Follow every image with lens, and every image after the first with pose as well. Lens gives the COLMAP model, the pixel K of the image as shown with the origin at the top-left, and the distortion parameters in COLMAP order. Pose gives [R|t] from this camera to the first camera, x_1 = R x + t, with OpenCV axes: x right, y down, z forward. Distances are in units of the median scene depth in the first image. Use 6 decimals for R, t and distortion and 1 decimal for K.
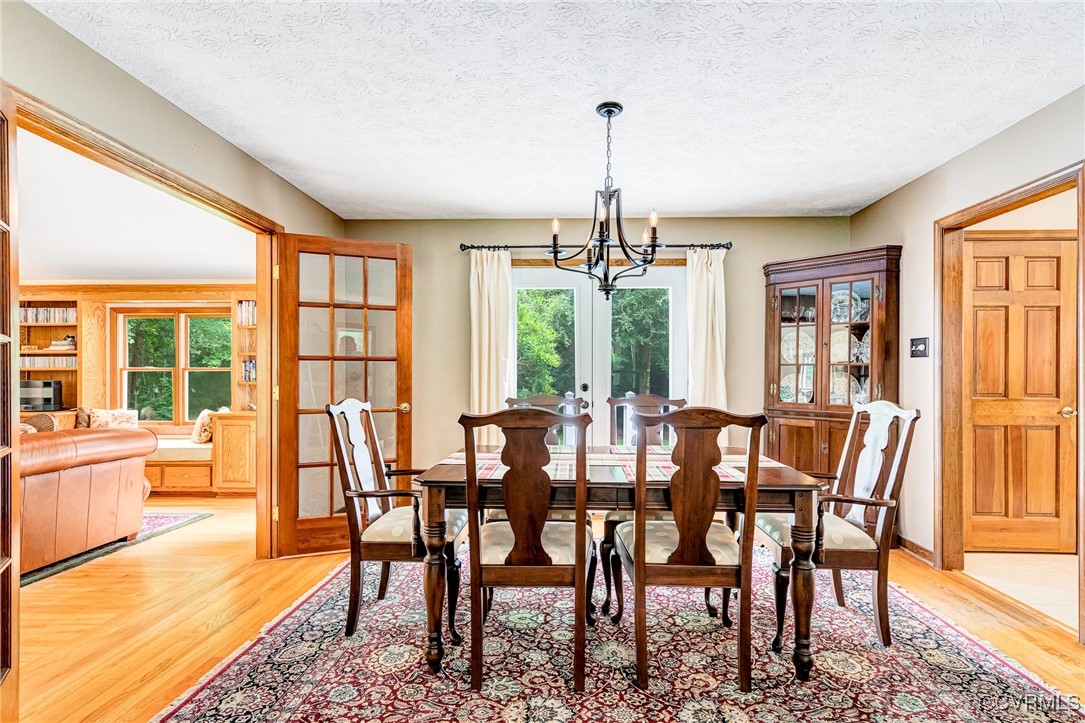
lens RADIAL K [[514.1, 0, 549.1], [0, 514.1, 373.2], [0, 0, 1]] dist [0.009747, -0.000073]
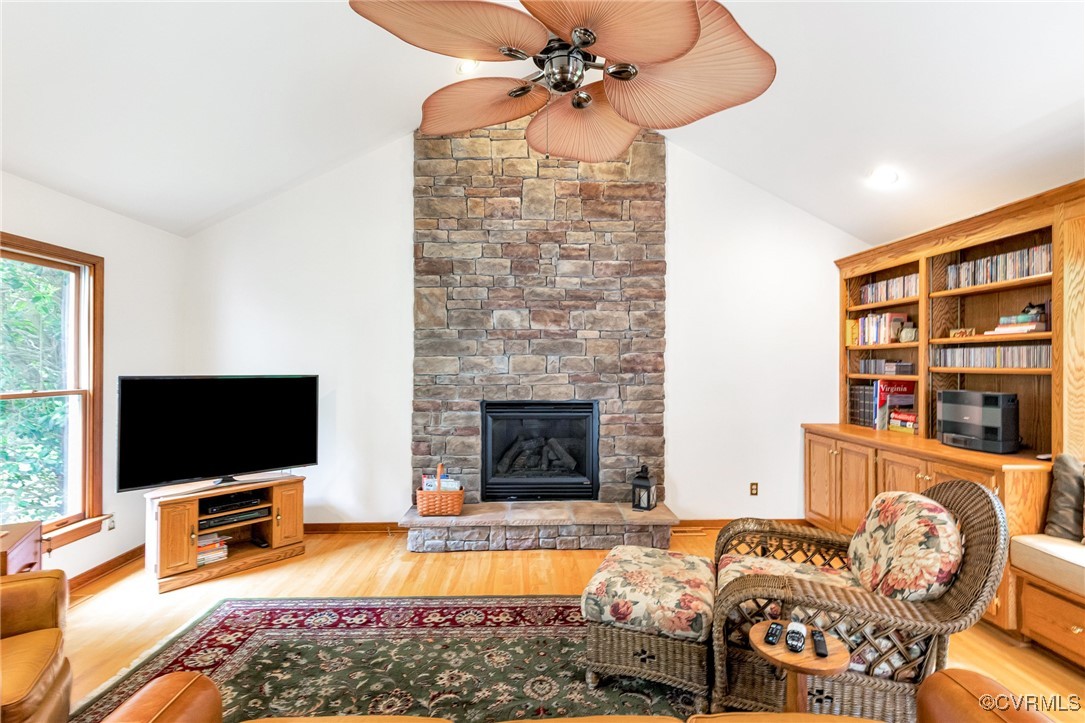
lens RADIAL K [[514.1, 0, 541.0], [0, 514.1, 362.7], [0, 0, 1]] dist [0.009747, -0.000073]
pose [[0.074365, 0.002534, -0.997228, -0.472058], [-0.001533, 0.999996, 0.002427, -0.016237], [0.997230, 0.001348, 0.074368, 0.499830]]
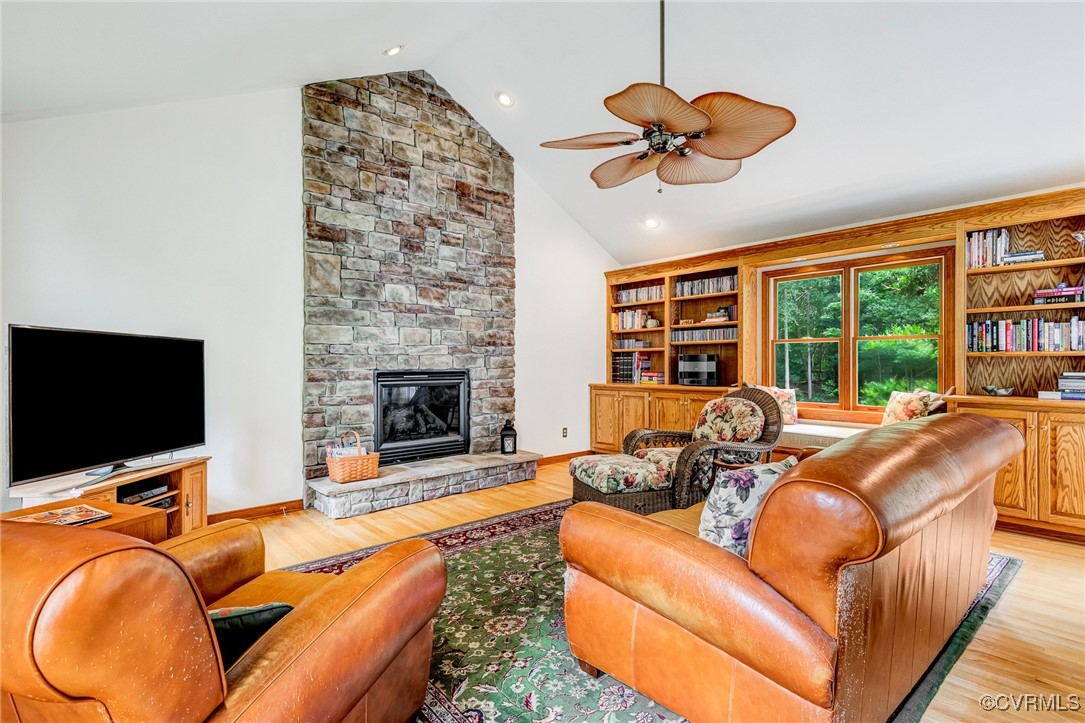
lens RADIAL K [[514.1, 0, 551.8], [0, 514.1, 365.9], [0, 0, 1]] dist [0.009747, -0.000073]
pose [[0.700858, 0.006313, -0.713273, -0.484259], [0.000597, 0.999955, 0.009437, 0.026206], [0.713301, -0.007040, 0.700823, 0.128469]]
